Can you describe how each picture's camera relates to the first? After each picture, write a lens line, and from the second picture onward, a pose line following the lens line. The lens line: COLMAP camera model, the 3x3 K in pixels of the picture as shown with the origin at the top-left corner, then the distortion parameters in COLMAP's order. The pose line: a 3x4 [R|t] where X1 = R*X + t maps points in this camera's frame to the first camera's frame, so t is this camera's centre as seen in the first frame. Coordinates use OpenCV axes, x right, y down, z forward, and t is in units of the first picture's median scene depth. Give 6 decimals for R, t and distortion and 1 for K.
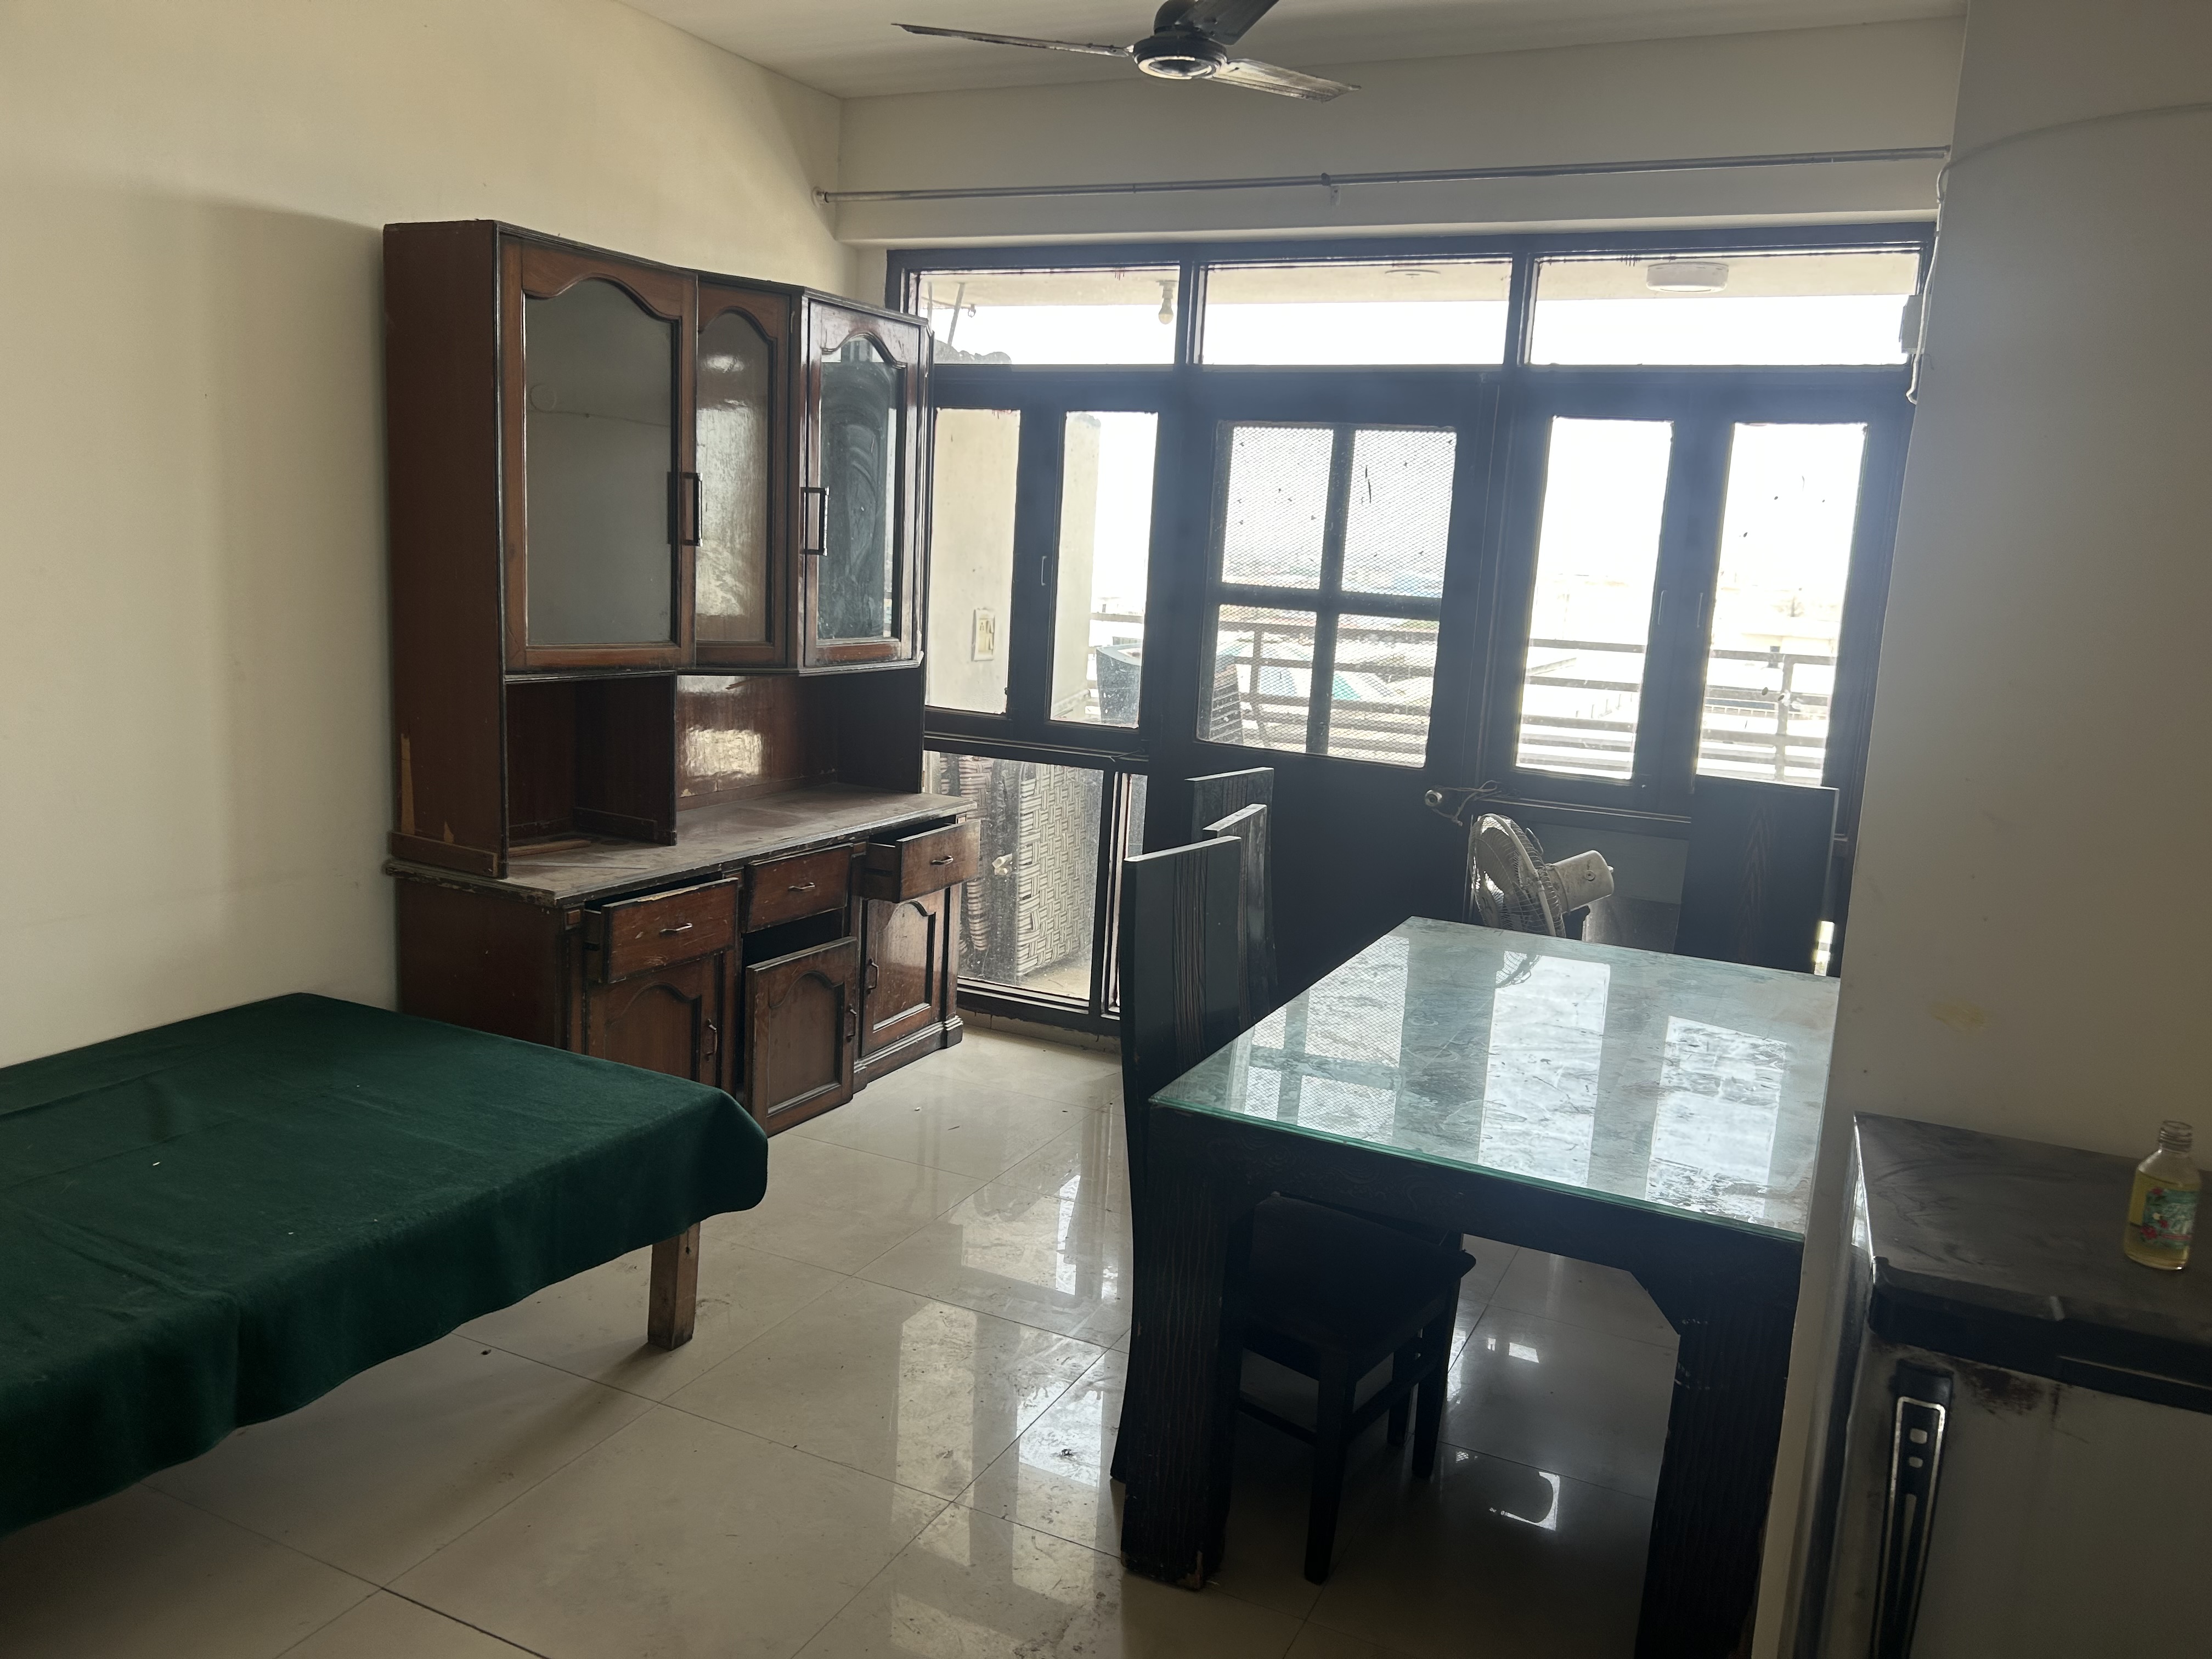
lens RADIAL K [[1655.0, 0, 1106.9], [0, 1655.0, 823.8], [0, 0, 1]] dist [0.043873, -0.049582]
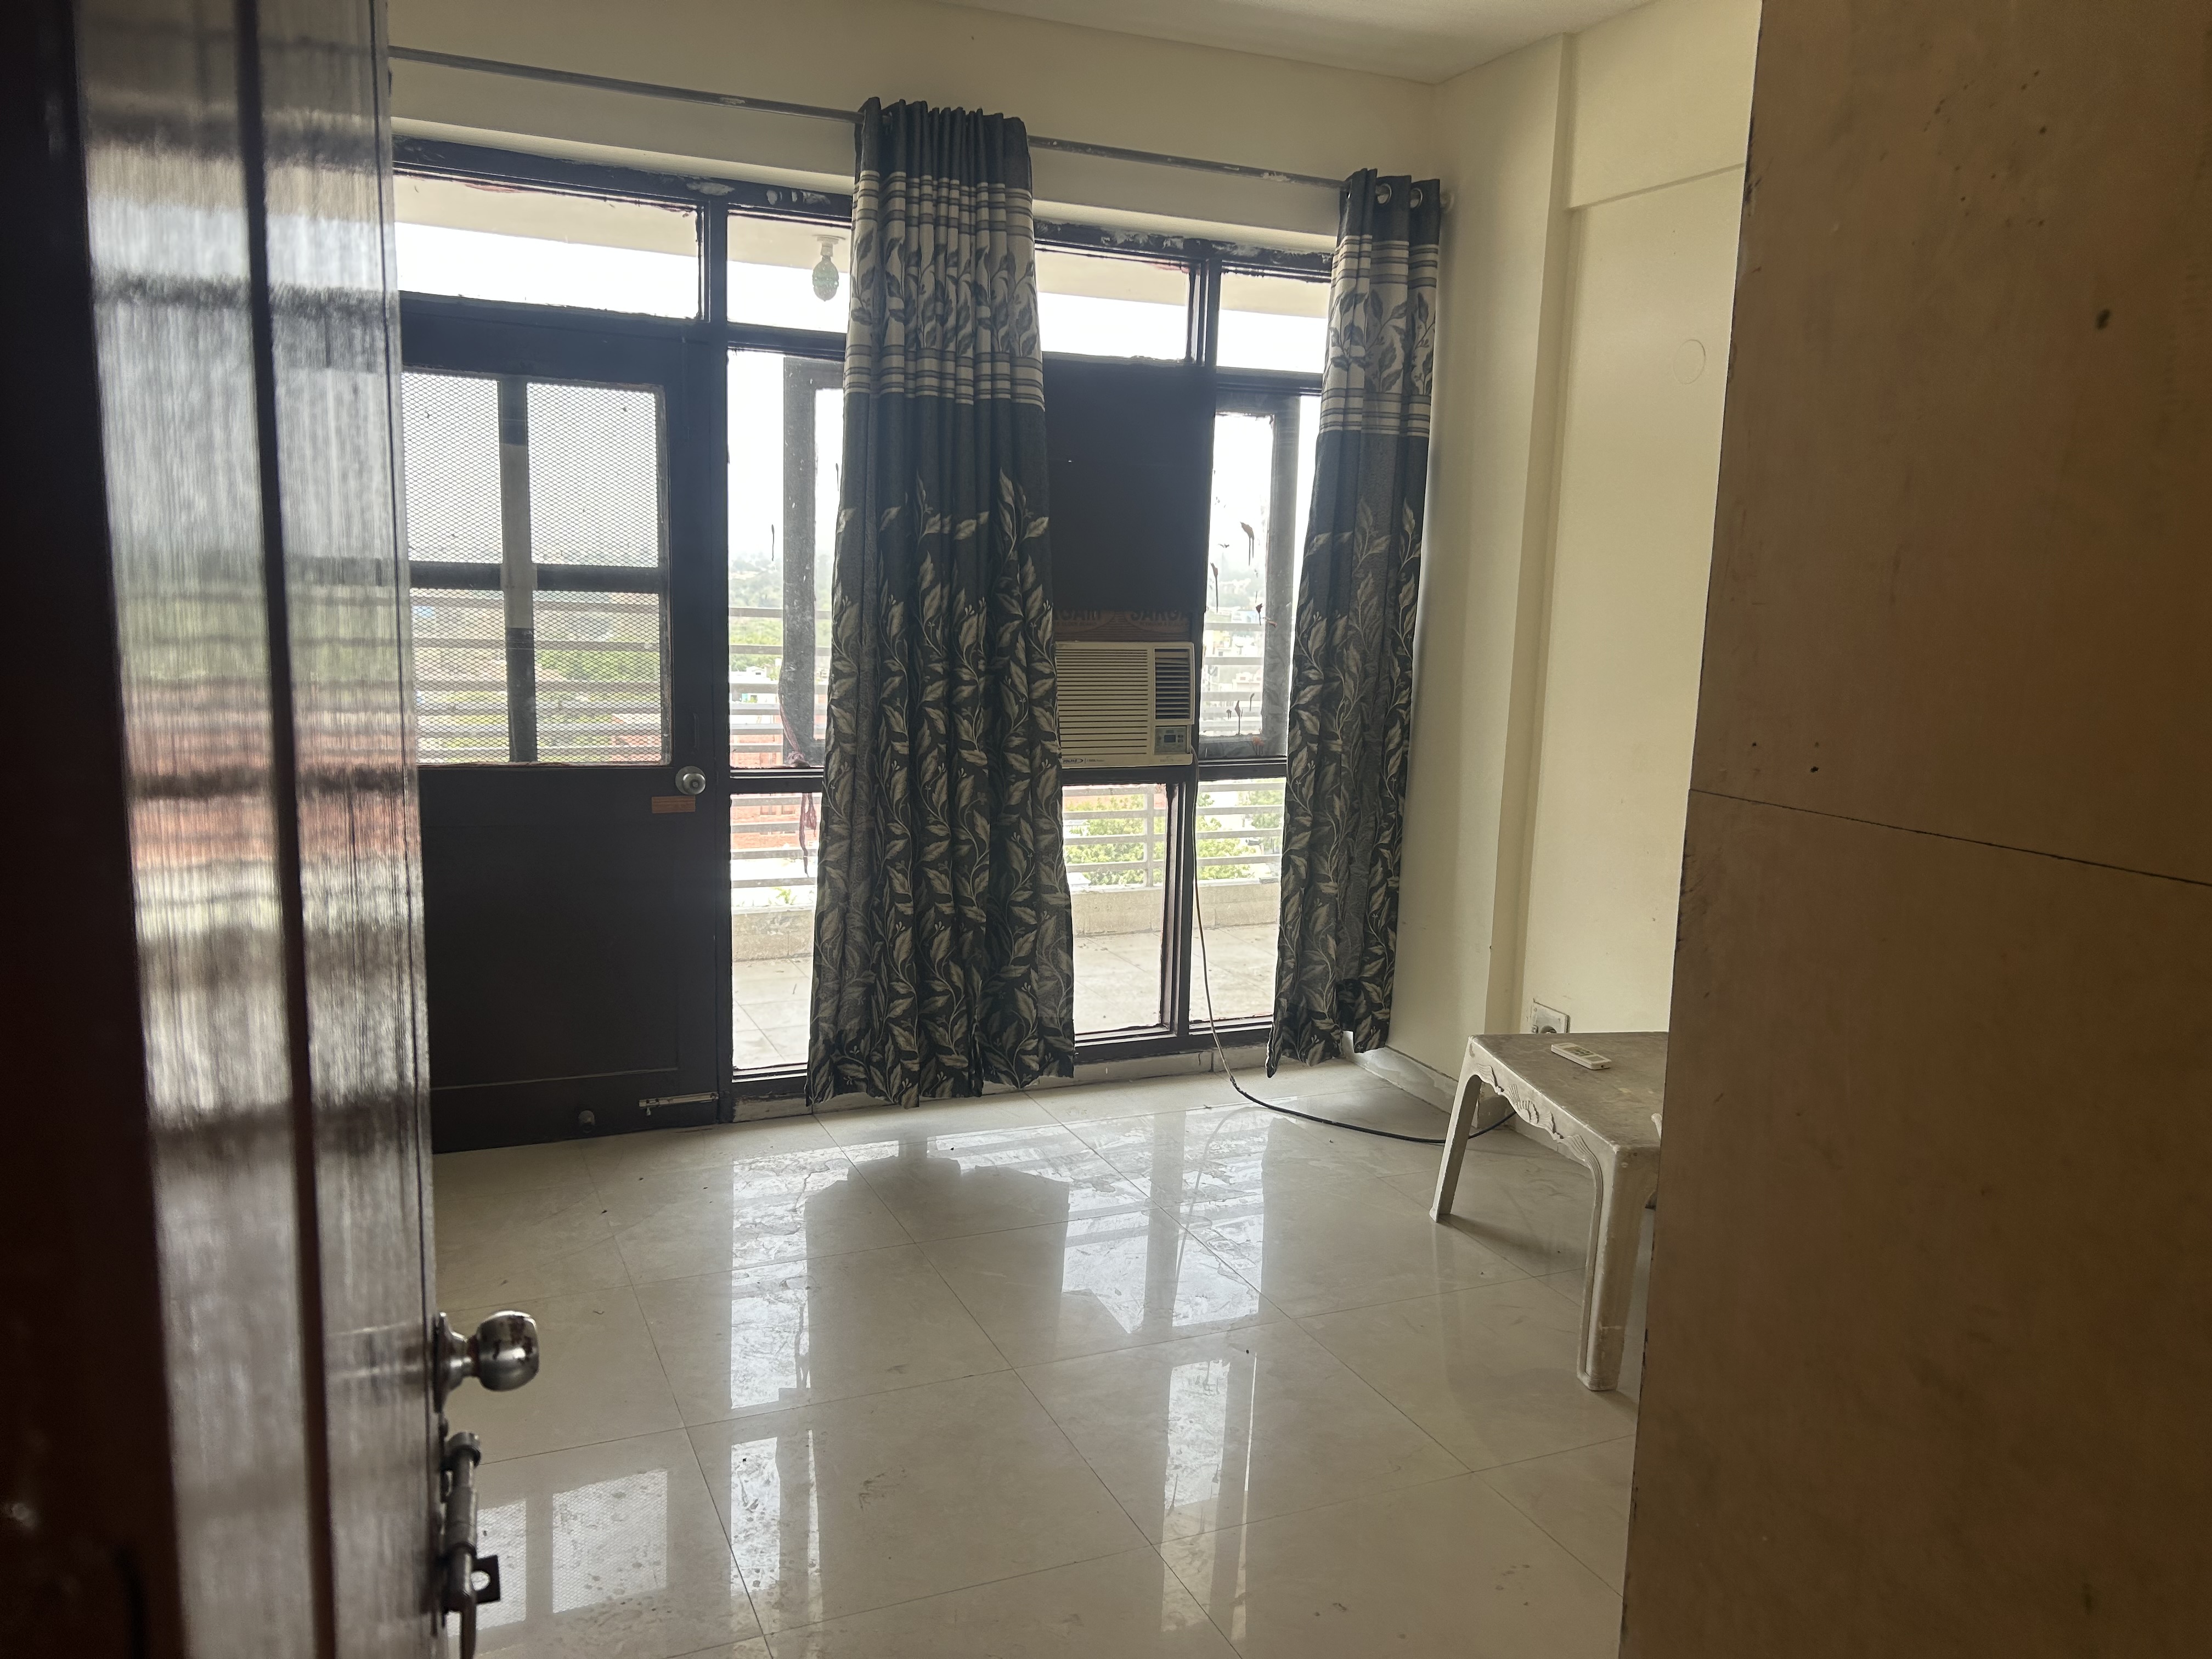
lens RADIAL K [[1655.0, 0, 1104.9], [0, 1655.0, 835.0], [0, 0, 1]] dist [0.043873, -0.049582]
pose [[0.604399, -0.176134, 0.776967, -0.404039], [0.137515, 0.983681, 0.116023, -0.061256], [-0.784724, 0.036721, 0.618757, 0.220529]]
